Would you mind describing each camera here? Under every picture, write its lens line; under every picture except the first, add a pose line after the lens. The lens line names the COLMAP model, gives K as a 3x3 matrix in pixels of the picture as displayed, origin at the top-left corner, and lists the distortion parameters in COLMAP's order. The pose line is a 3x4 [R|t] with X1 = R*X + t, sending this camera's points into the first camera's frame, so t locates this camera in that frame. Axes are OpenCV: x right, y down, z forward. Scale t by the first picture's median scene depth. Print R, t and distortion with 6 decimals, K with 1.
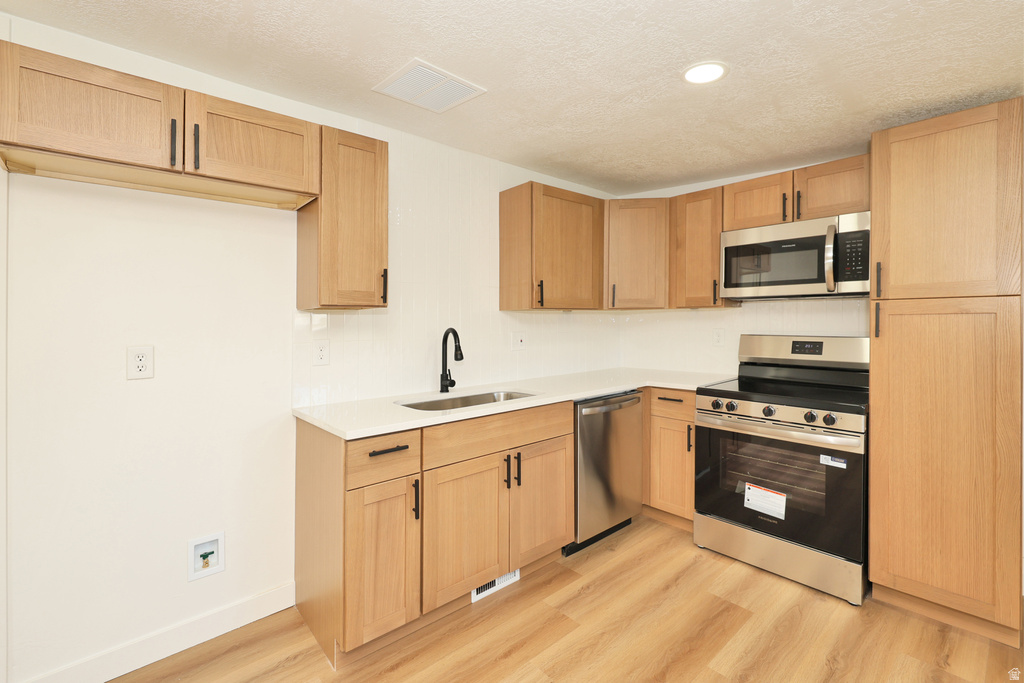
lens RADIAL K [[450.2, 0, 513.3], [0, 450.2, 319.3], [0, 0, 1]] dist [0.001060, 0.000135]
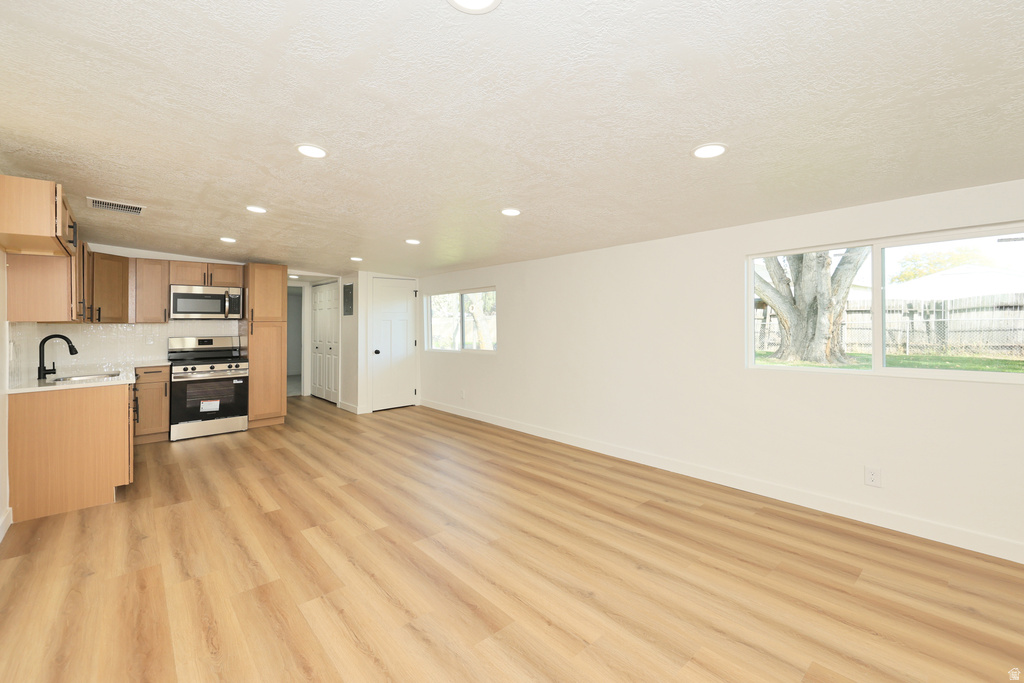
lens RADIAL K [[431.0, 0, 516.1], [0, 431.0, 327.7], [0, 0, 1]] dist [0.000094, -0.000485]
pose [[-0.022955, 0.004484, 0.999726, -1.743178], [0.015783, 0.999867, -0.004122, 0.028927], [-0.999612, 0.015684, -0.023023, -0.556658]]
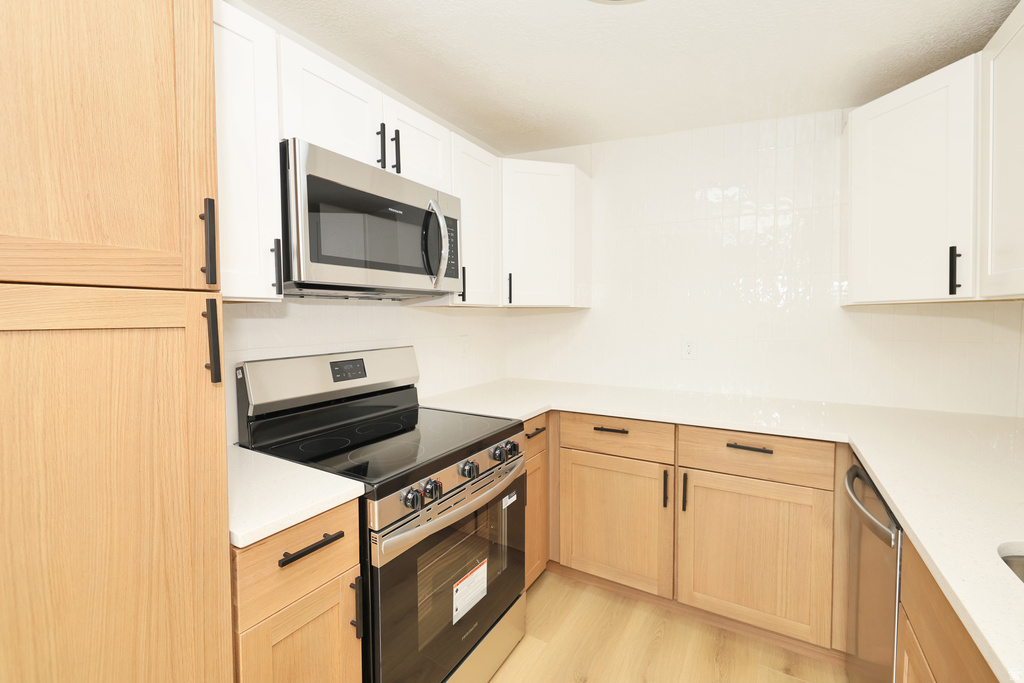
lens RADIAL K [[431.0, 0, 516.1], [0, 431.0, 327.7], [0, 0, 1]] dist [0.000094, -0.000485]
pose [[-0.321454, -0.022476, 0.946658, -0.024303], [0.007509, 0.999626, 0.026284, -0.014793], [-0.946895, 0.015557, -0.321165, 1.123163]]
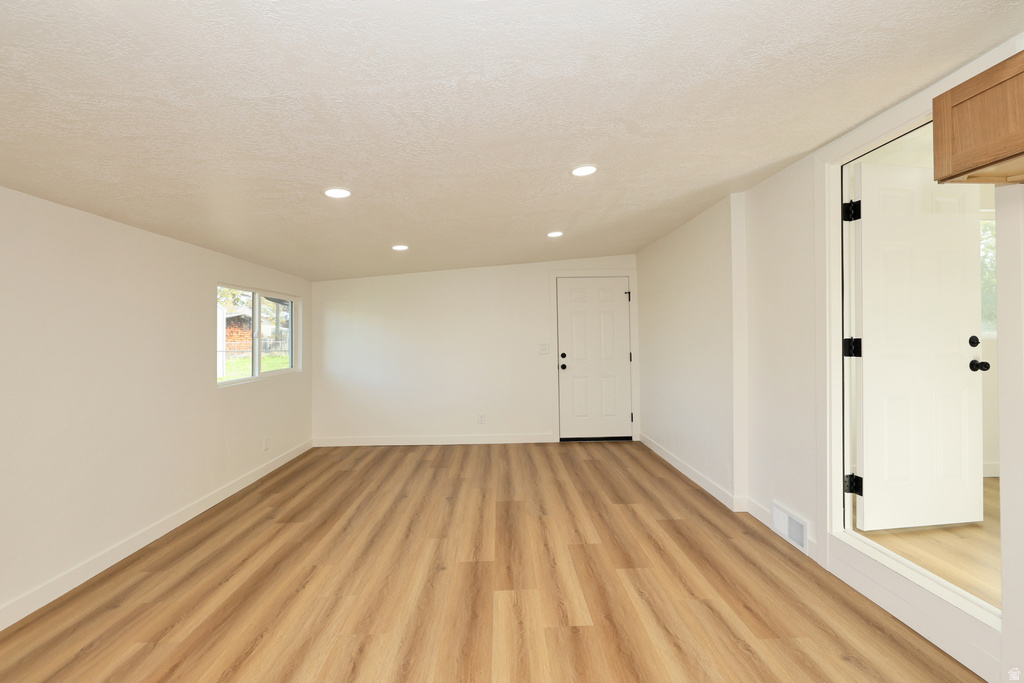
lens RADIAL K [[430.9, 0, 504.9], [0, 430.9, 332.7], [0, 0, 1]] dist [-0.001185, -0.000076]
pose [[-0.644060, 0.015589, -0.764816, 0.272600], [0.022913, 0.999737, 0.001082, -0.005496], [0.764632, -0.016827, -0.644248, 0.472593]]
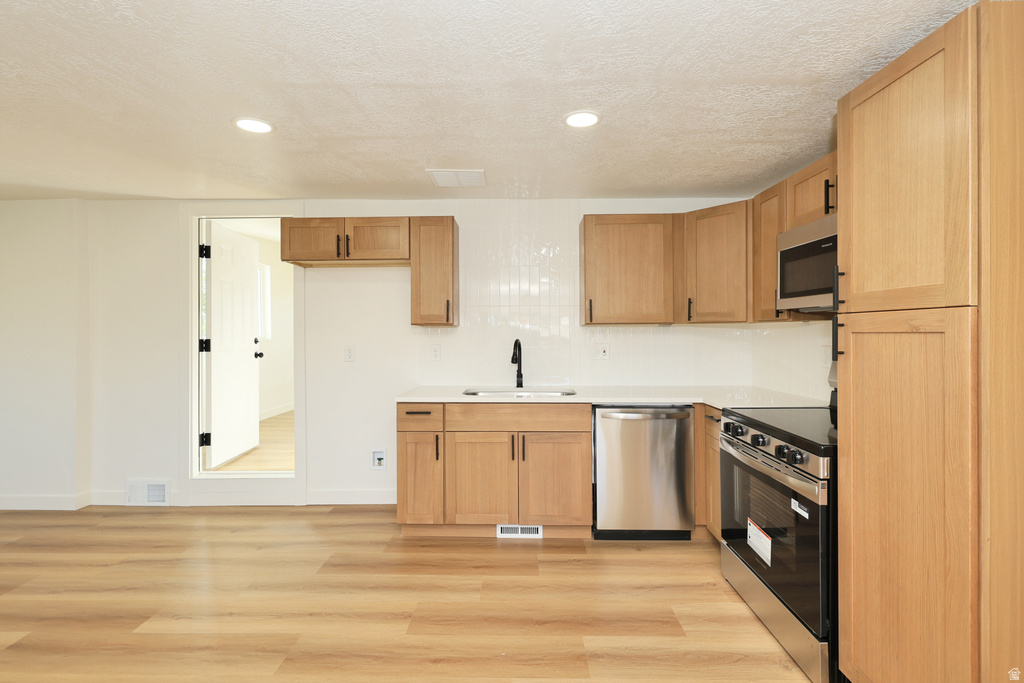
lens RADIAL K [[434.9, 0, 519.7], [0, 434.9, 334.7], [0, 0, 1]] dist [-0.001098, -0.000586]
pose [[0.739767, 0.012239, -0.672752, 0.785785], [-0.003711, 0.999894, 0.014110, -0.012788], [0.672853, -0.007942, 0.739733, 0.056757]]
